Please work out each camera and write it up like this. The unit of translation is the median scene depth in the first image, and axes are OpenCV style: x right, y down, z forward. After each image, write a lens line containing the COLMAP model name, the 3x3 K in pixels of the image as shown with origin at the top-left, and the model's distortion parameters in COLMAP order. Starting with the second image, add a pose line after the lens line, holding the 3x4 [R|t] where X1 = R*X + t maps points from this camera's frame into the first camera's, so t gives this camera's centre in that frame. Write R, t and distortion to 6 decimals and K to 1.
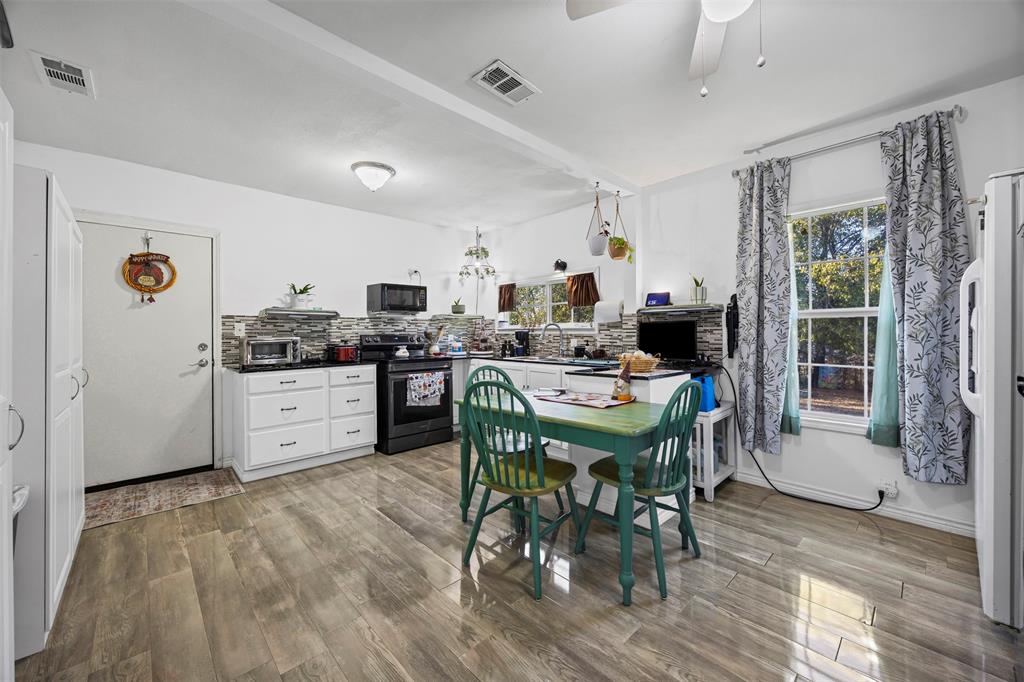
lens RADIAL K [[393.2, 0, 508.9], [0, 393.2, 335.7], [0, 0, 1]] dist [-0.000192, -0.000070]
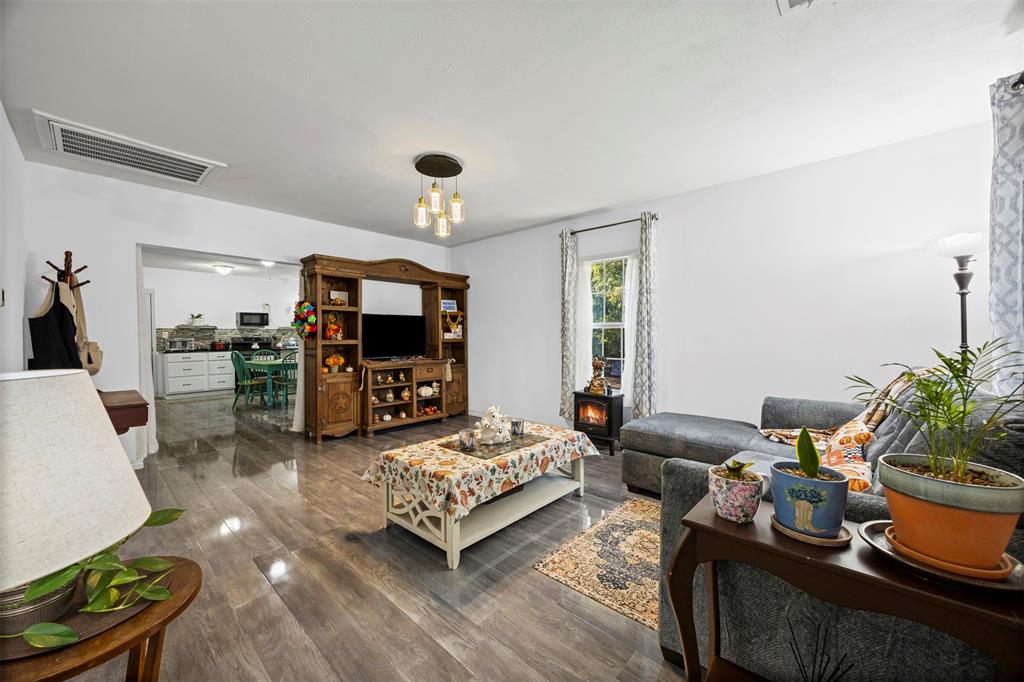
lens RADIAL K [[380.9, 0, 509.1], [0, 380.9, 338.6], [0, 0, 1]] dist [0.000481, 0.000086]
pose [[0.997673, -0.002003, 0.068152, 0.935964], [0.002240, 0.999992, -0.003394, 0.014163], [-0.068145, 0.003538, 0.997669, -1.080517]]
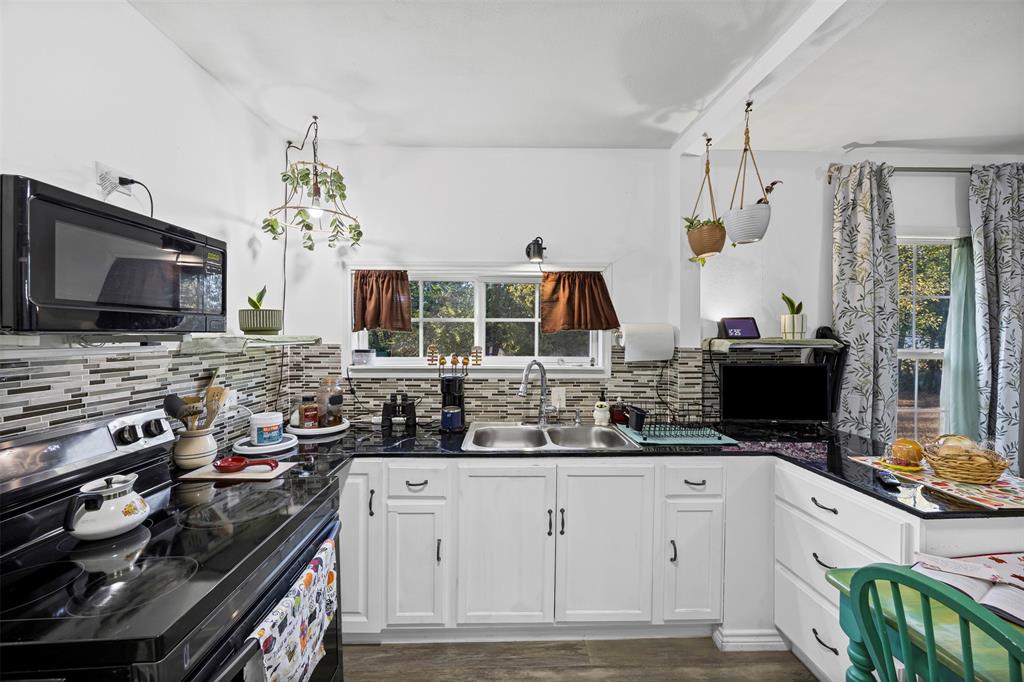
lens RADIAL K [[400.0, 0, 509.1], [0, 400.0, 342.0], [0, 0, 1]] dist [-0.000561, -0.000044]
pose [[0.663074, -0.003154, 0.748547, -0.308059], [-0.000341, 0.999990, 0.004516, -0.059729], [-0.748554, -0.003250, 0.663066, 0.704973]]
